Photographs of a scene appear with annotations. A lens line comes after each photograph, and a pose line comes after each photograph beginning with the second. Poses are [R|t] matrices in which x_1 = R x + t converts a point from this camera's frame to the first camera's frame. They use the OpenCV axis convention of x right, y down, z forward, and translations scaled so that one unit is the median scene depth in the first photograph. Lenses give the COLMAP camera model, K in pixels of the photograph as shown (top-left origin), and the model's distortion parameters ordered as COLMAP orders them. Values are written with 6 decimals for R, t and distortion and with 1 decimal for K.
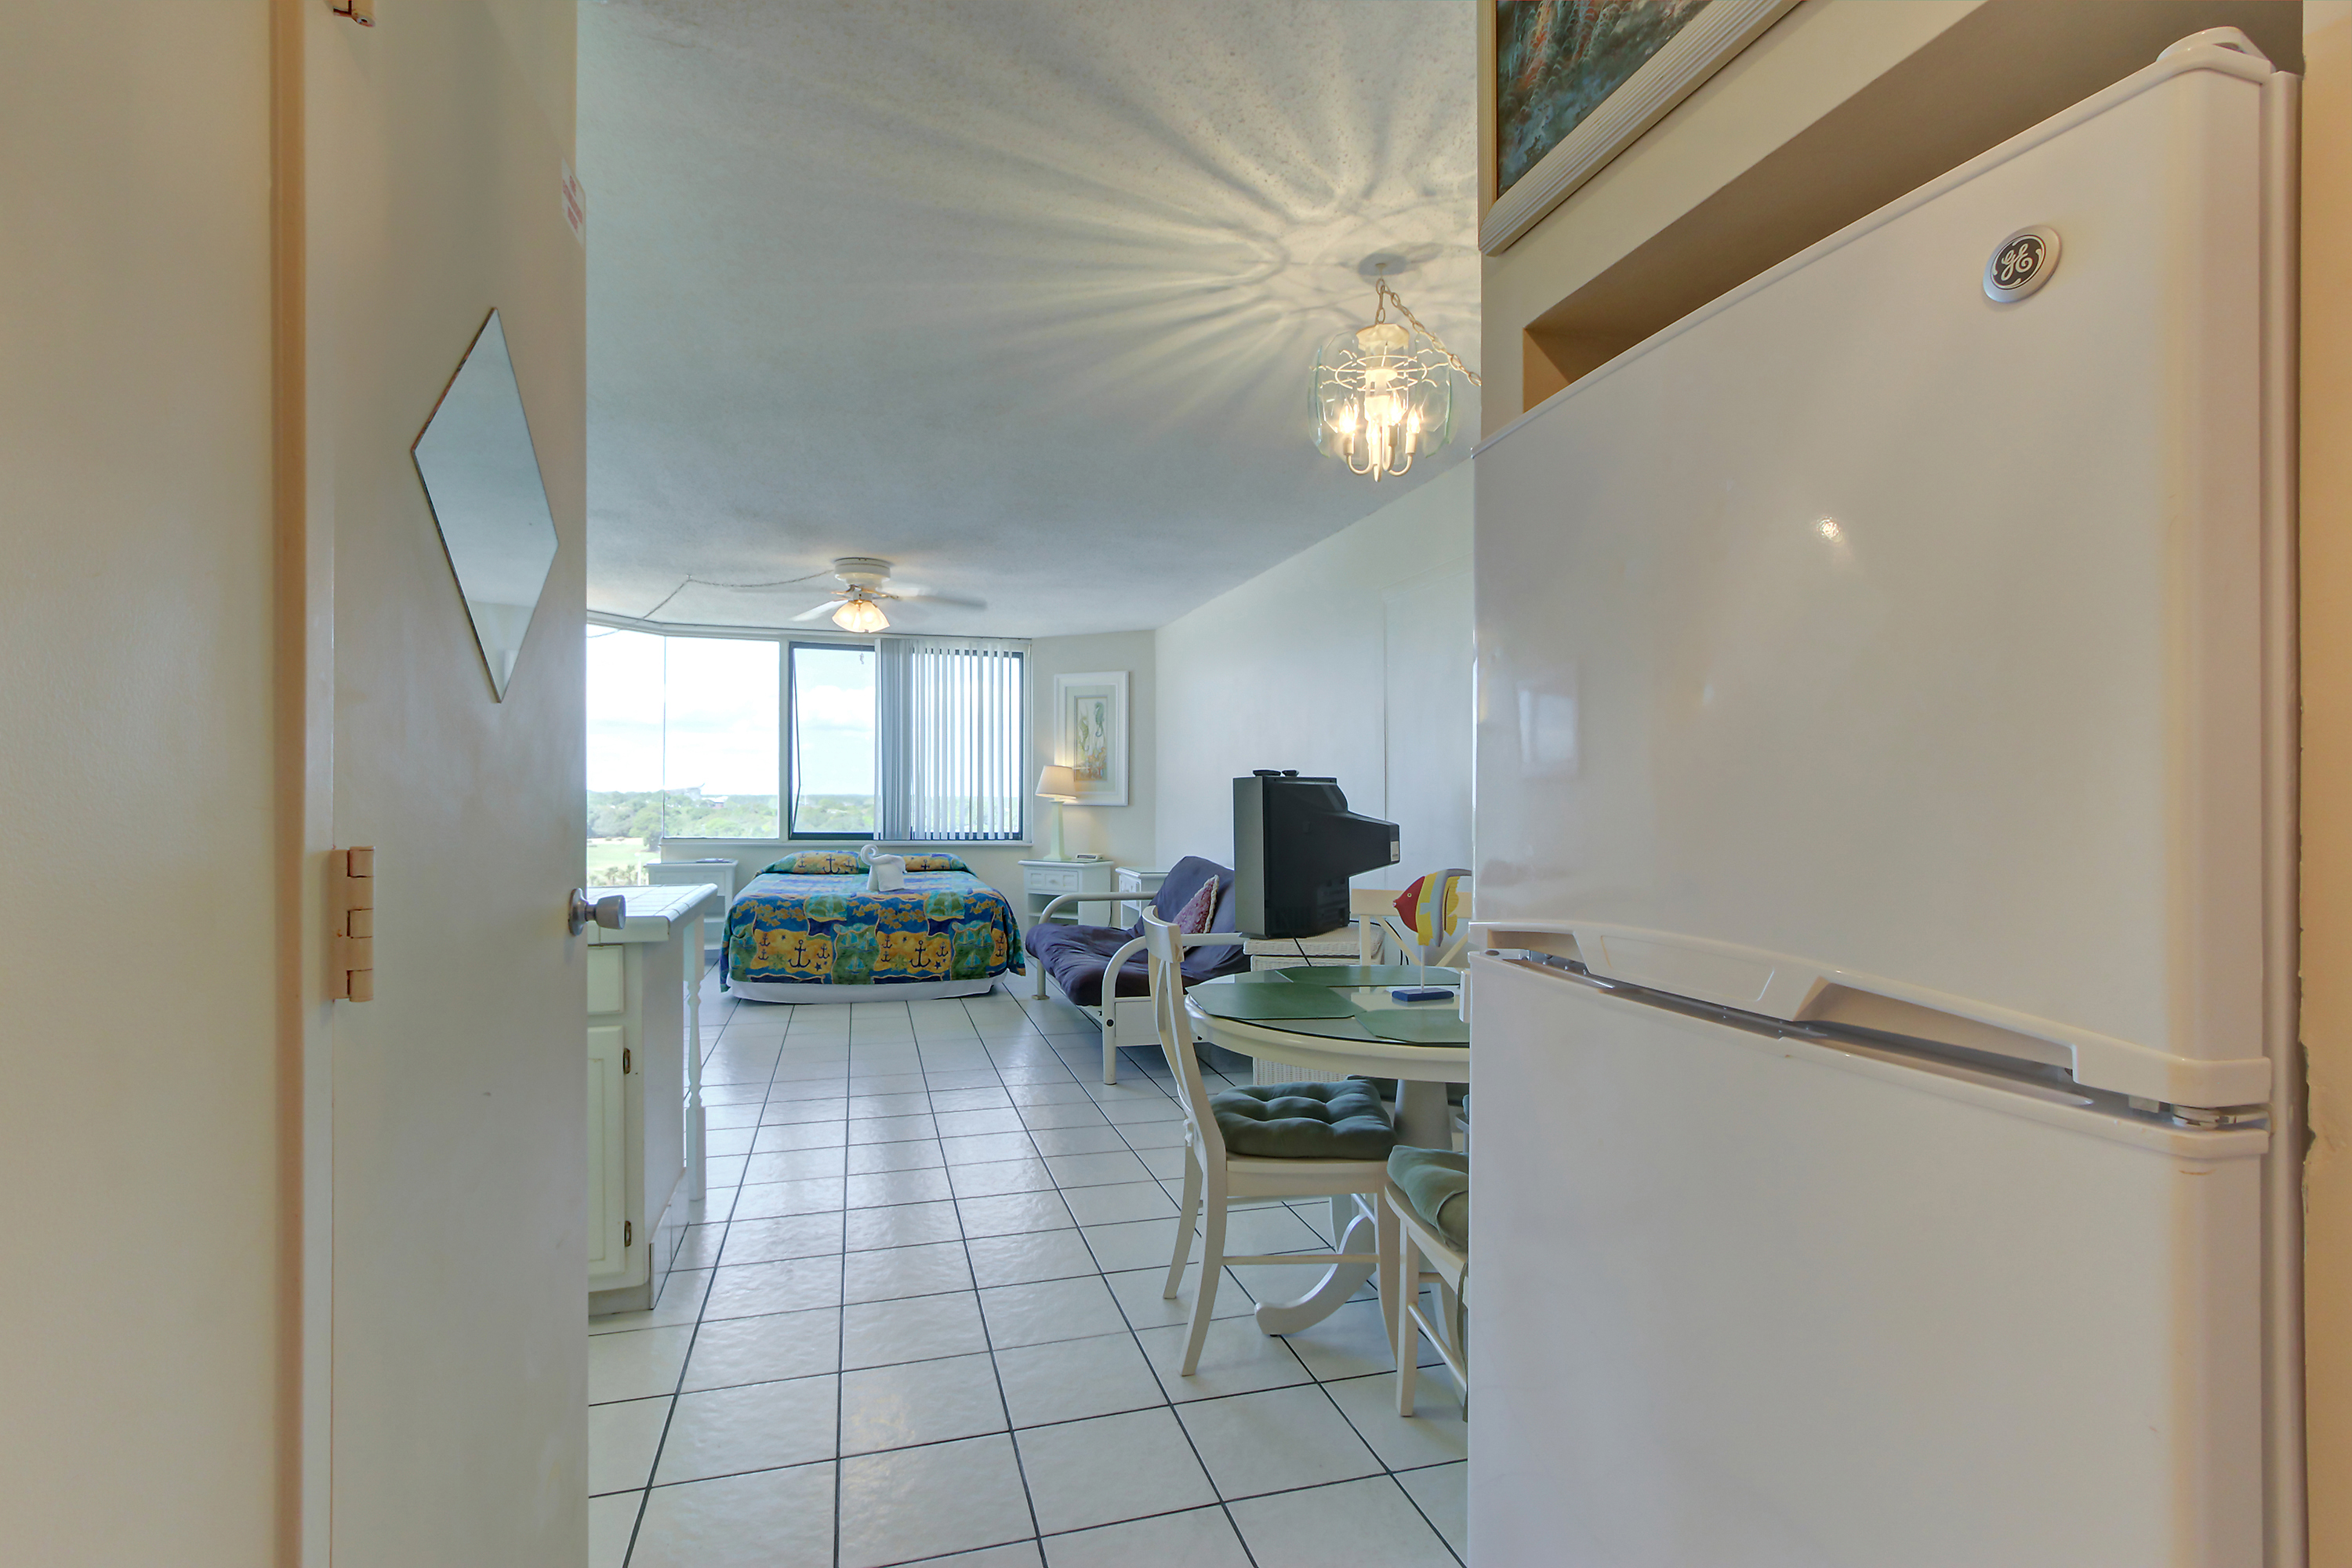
lens RADIAL K [[1048.1, 0, 1164.5], [0, 1048.1, 835.3], [0, 0, 1]] dist [-0.002582, -0.000077]
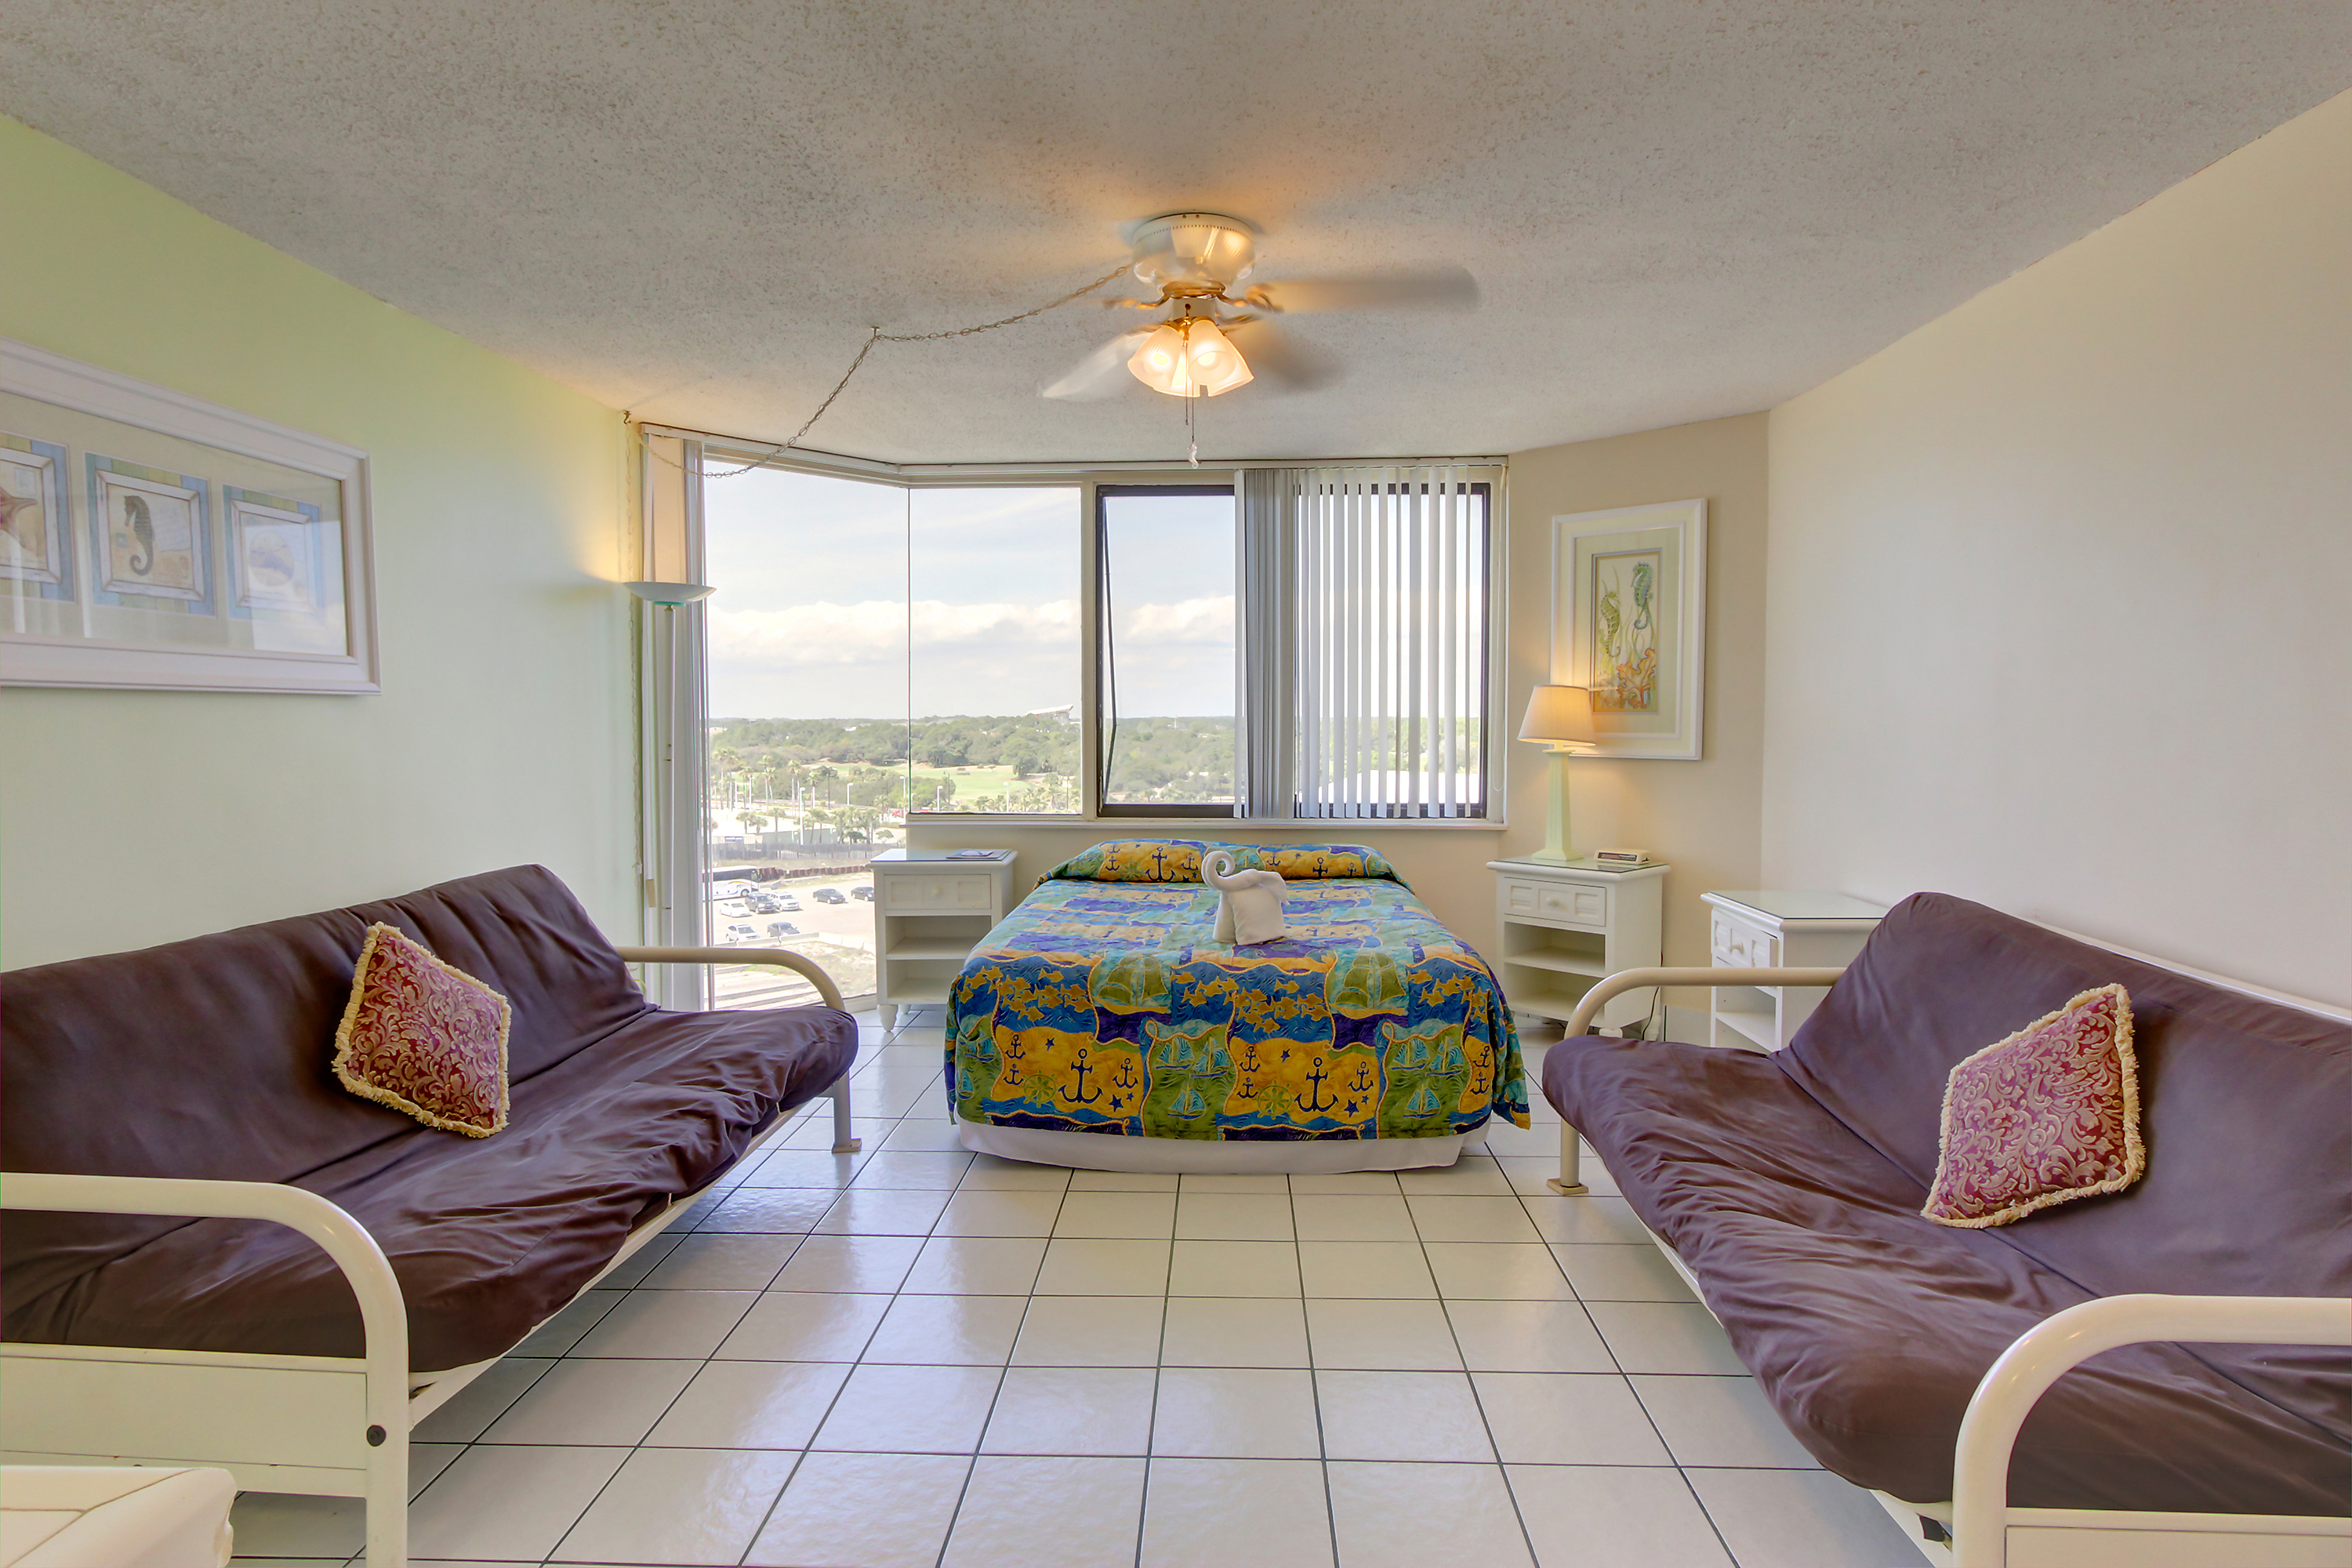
lens RADIAL K [[1258.7, 0, 1195.3], [0, 1258.7, 784.2], [0, 0, 1]] dist [-0.024168, 0.001364]
pose [[0.951675, 0.004420, -0.307074, -0.108420], [0.000451, 0.999875, 0.015790, -0.034201], [0.307106, -0.015166, 0.951555, 0.431367]]
